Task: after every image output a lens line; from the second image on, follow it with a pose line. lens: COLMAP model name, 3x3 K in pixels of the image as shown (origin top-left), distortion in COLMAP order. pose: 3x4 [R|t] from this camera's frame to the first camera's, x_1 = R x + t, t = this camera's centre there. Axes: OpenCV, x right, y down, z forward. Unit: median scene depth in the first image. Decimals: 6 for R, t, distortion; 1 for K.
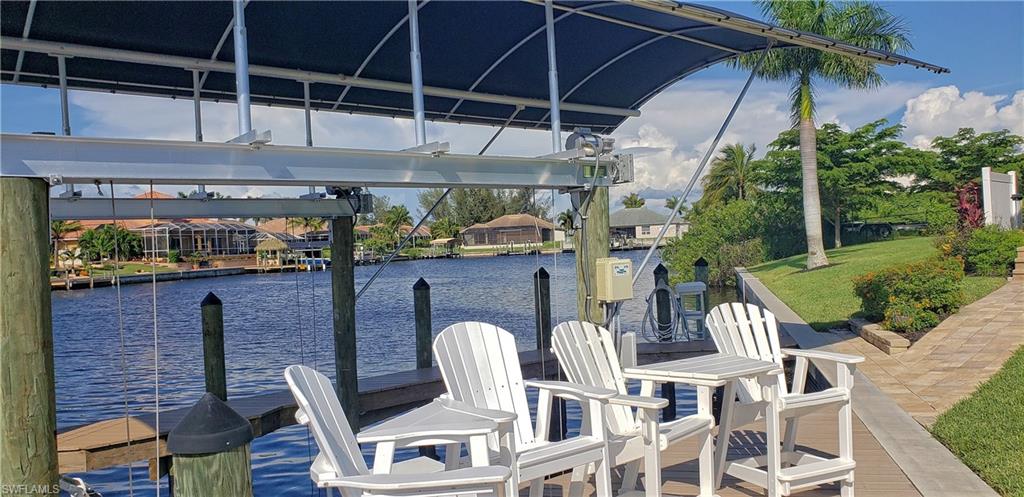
lens RADIAL K [[757.7, 0, 512.2], [0, 757.7, 242.0], [0, 0, 1]] dist [-0.003663, 0.007450]
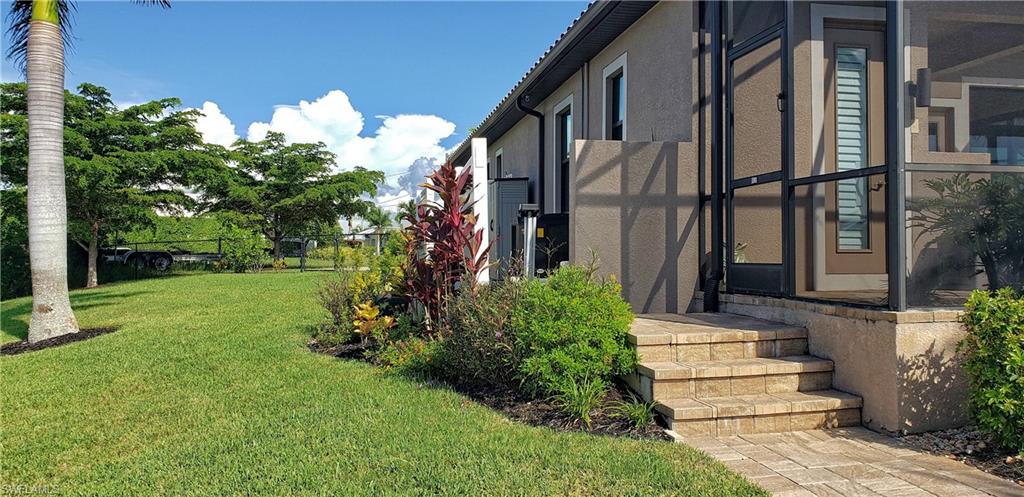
lens RADIAL K [[757.7, 0, 515.4], [0, 757.7, 238.3], [0, 0, 1]] dist [-0.003663, 0.007450]
pose [[0.601195, 0.062531, 0.796652, 0.139156], [-0.028710, 0.997980, -0.056668, -0.006966], [-0.798586, 0.011196, 0.601776, 0.343728]]
